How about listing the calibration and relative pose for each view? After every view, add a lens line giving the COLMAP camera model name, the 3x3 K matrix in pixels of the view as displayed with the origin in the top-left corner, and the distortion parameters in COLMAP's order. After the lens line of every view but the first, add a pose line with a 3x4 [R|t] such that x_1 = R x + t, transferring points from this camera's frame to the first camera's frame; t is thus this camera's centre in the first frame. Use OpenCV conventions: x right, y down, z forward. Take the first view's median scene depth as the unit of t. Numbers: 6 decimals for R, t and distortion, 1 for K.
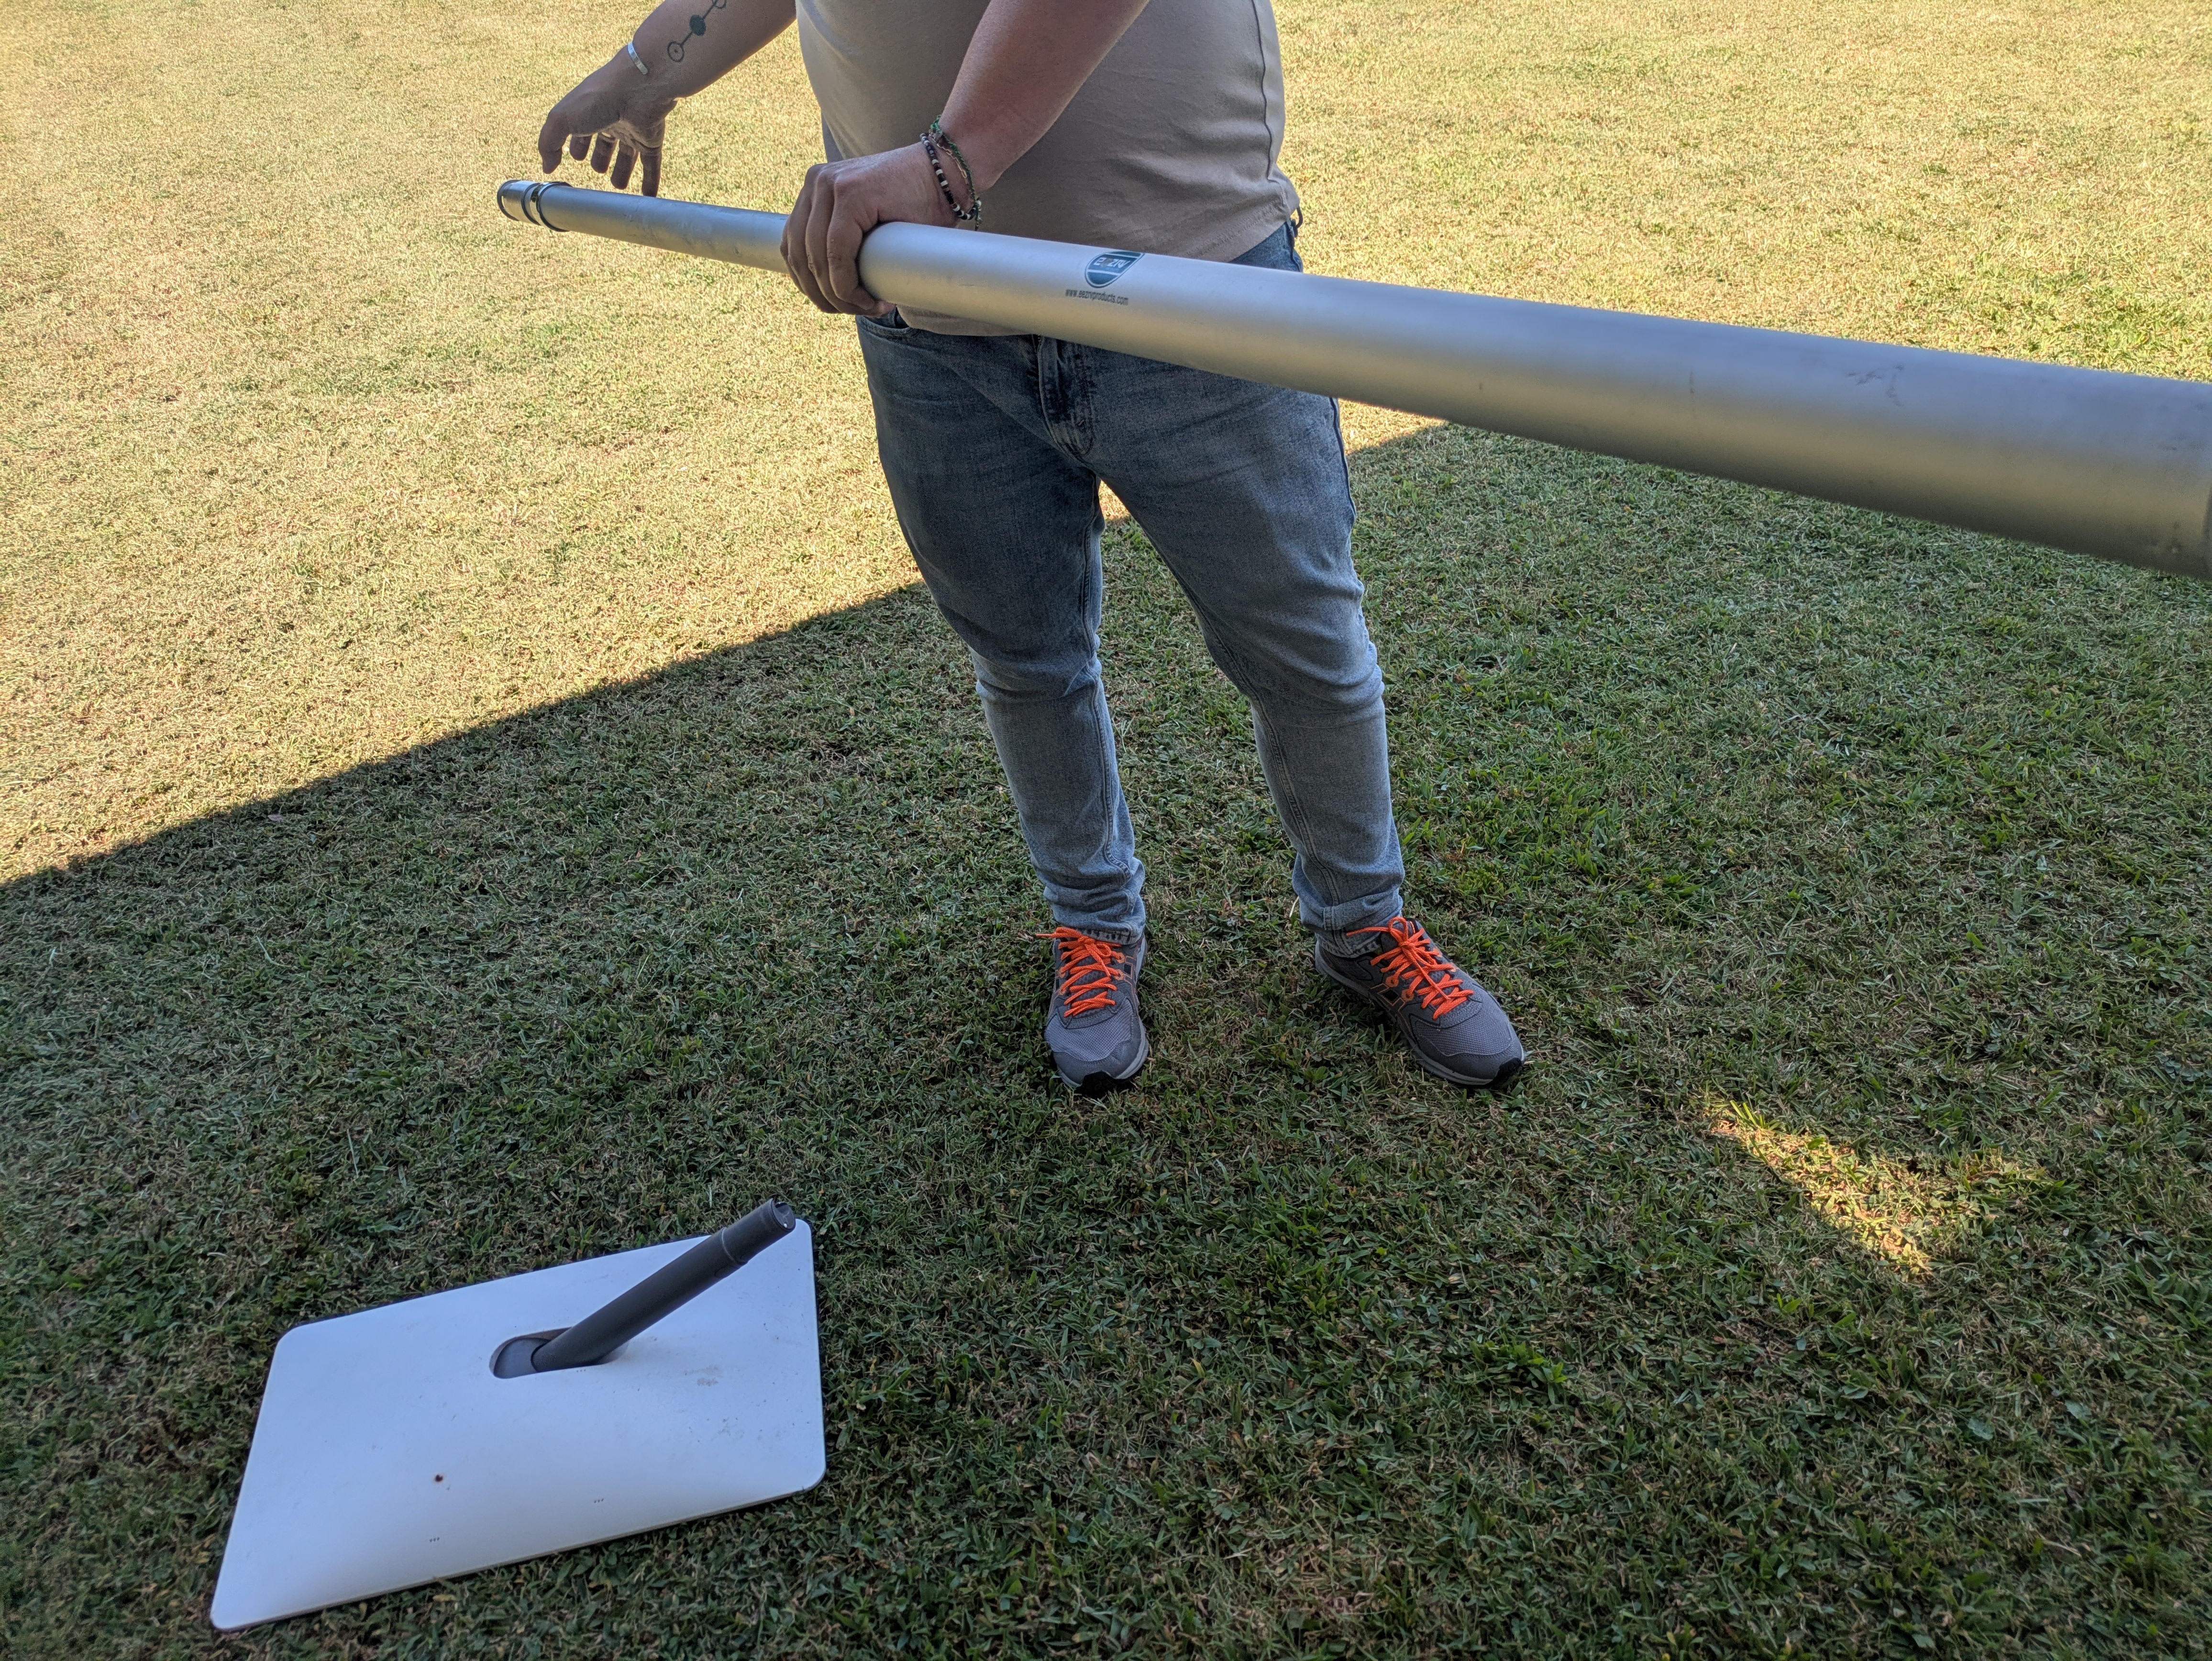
lens RADIAL K [[1641.6, 0, 1106.0], [0, 1641.6, 830.5], [0, 0, 1]] dist [0.022344, -0.036777]
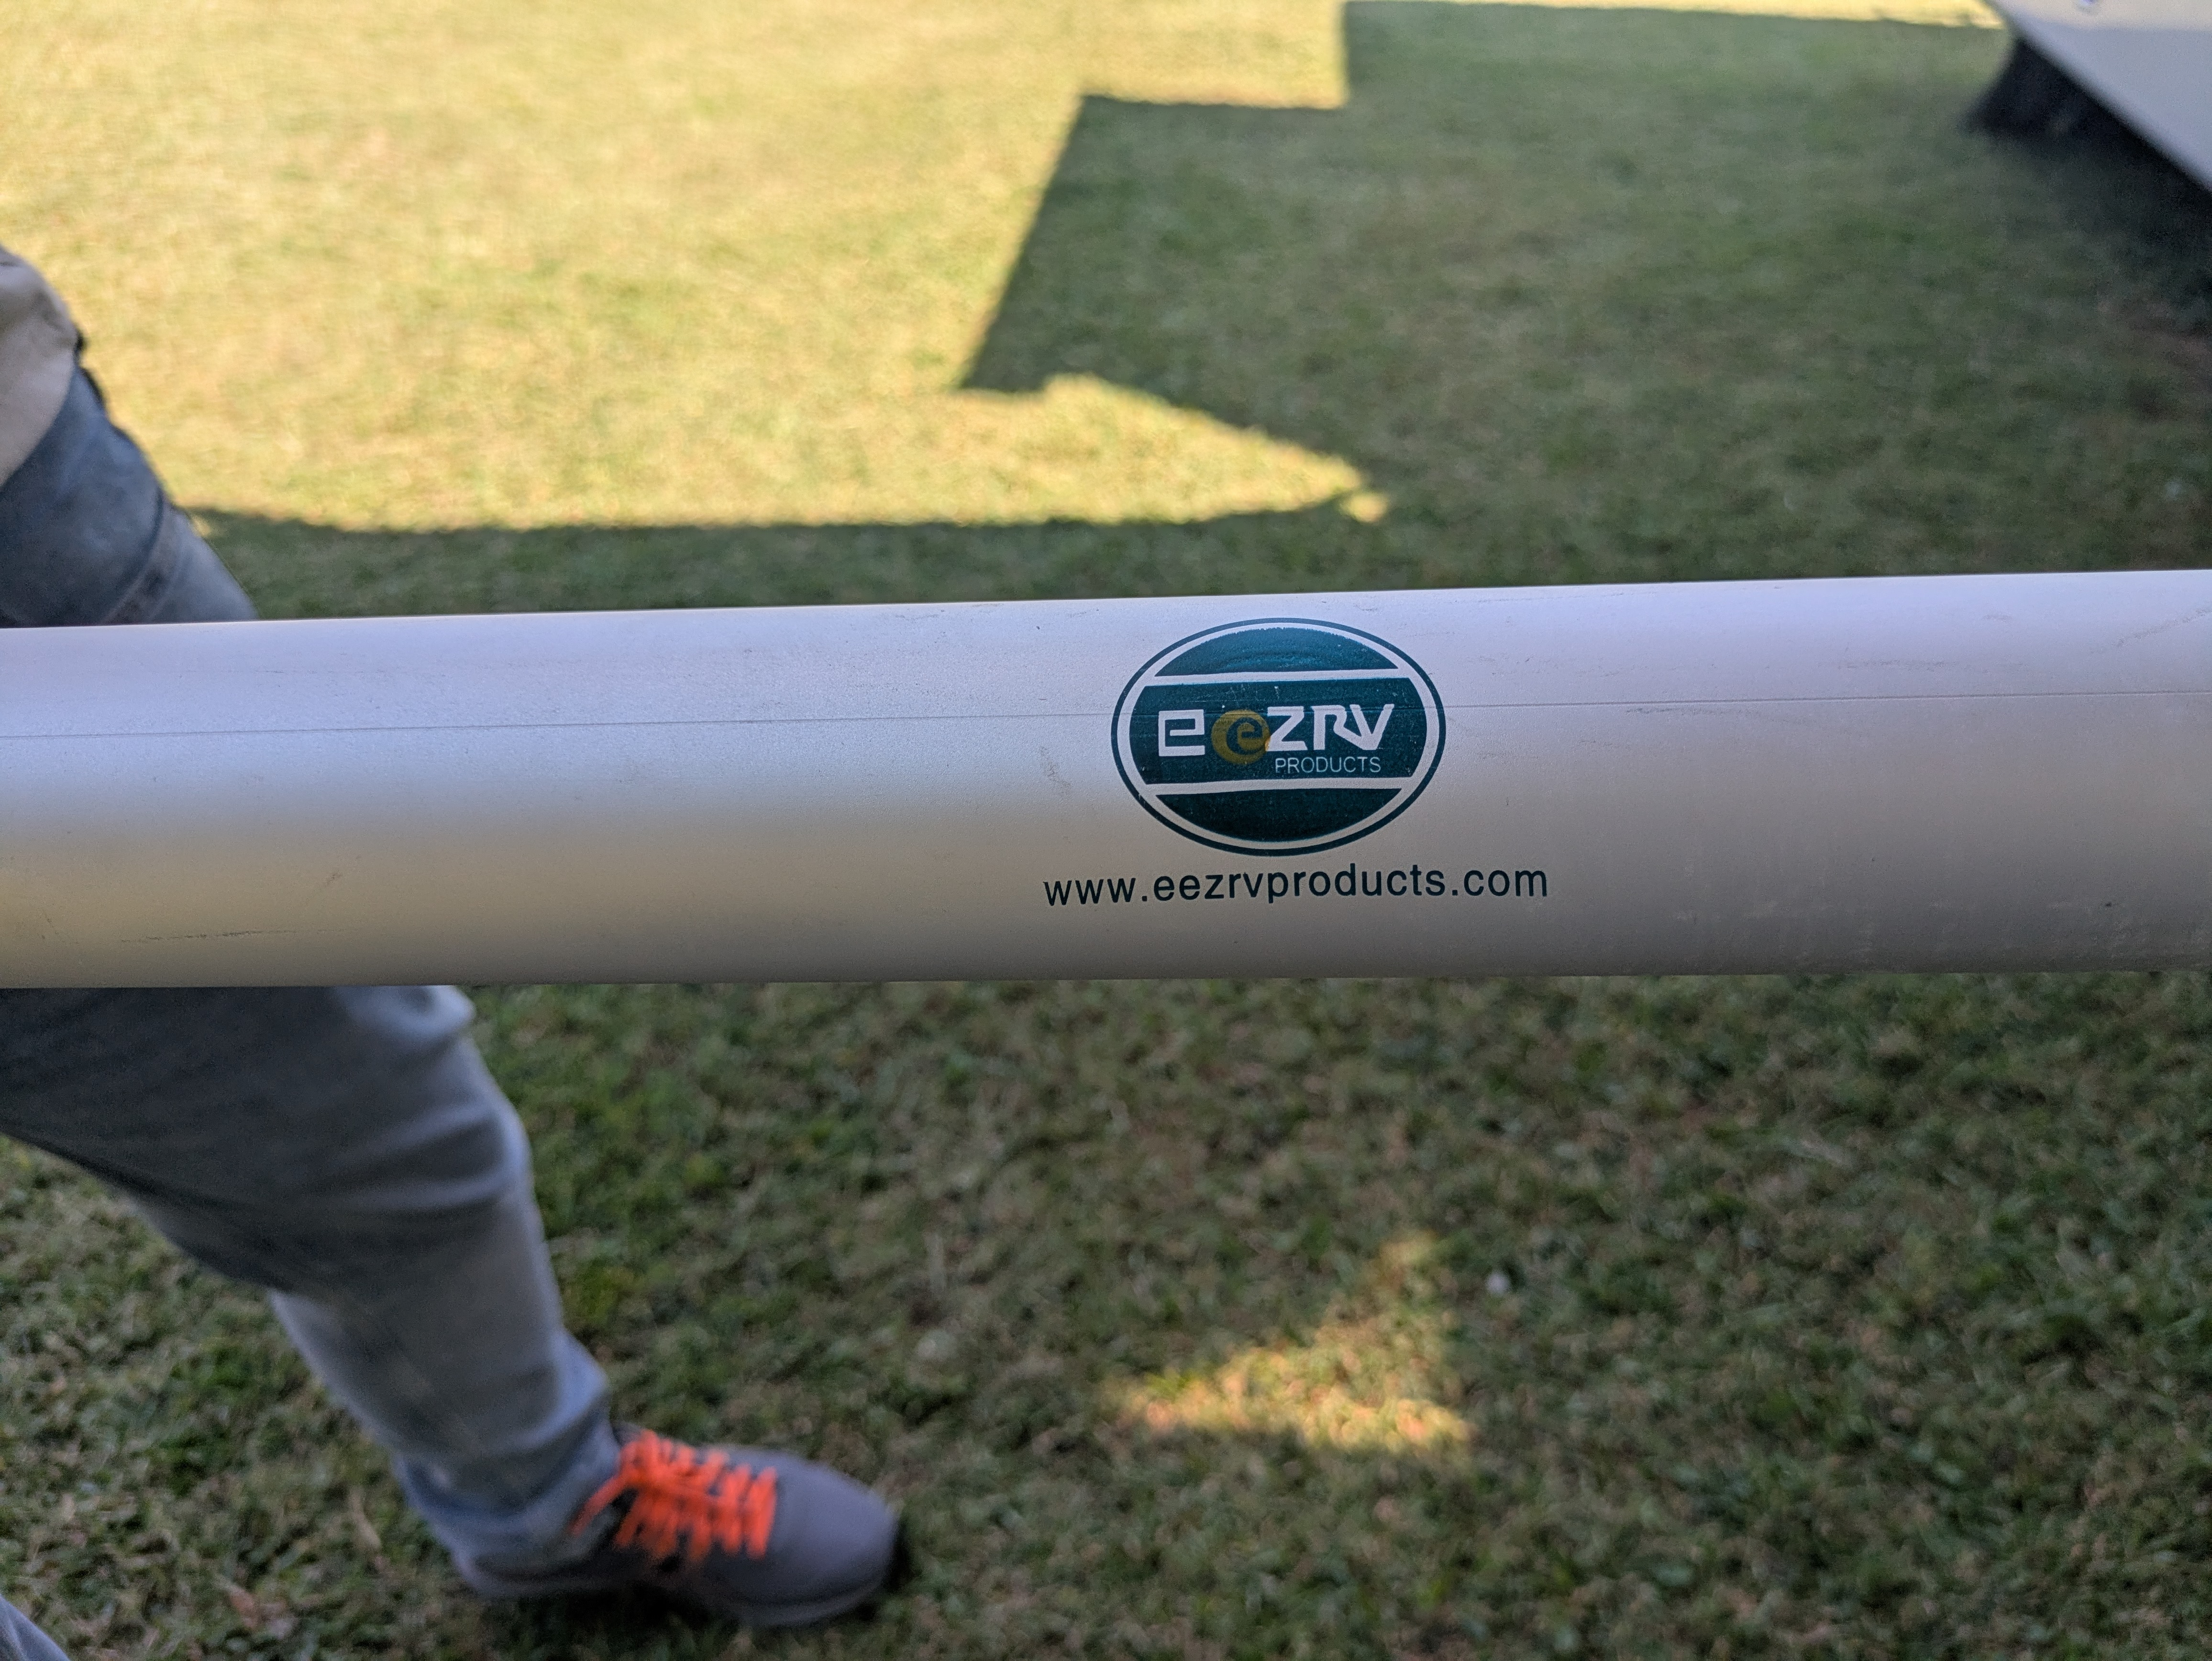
lens RADIAL K [[1641.6, 0, 1106.0], [0, 1641.6, 830.5], [0, 0, 1]] dist [0.022344, -0.036777]
pose [[0.557301, -0.389852, 0.733097, -0.074881], [0.407228, 0.897771, 0.167849, -0.183832], [-0.723589, 0.204995, 0.659087, 0.459848]]
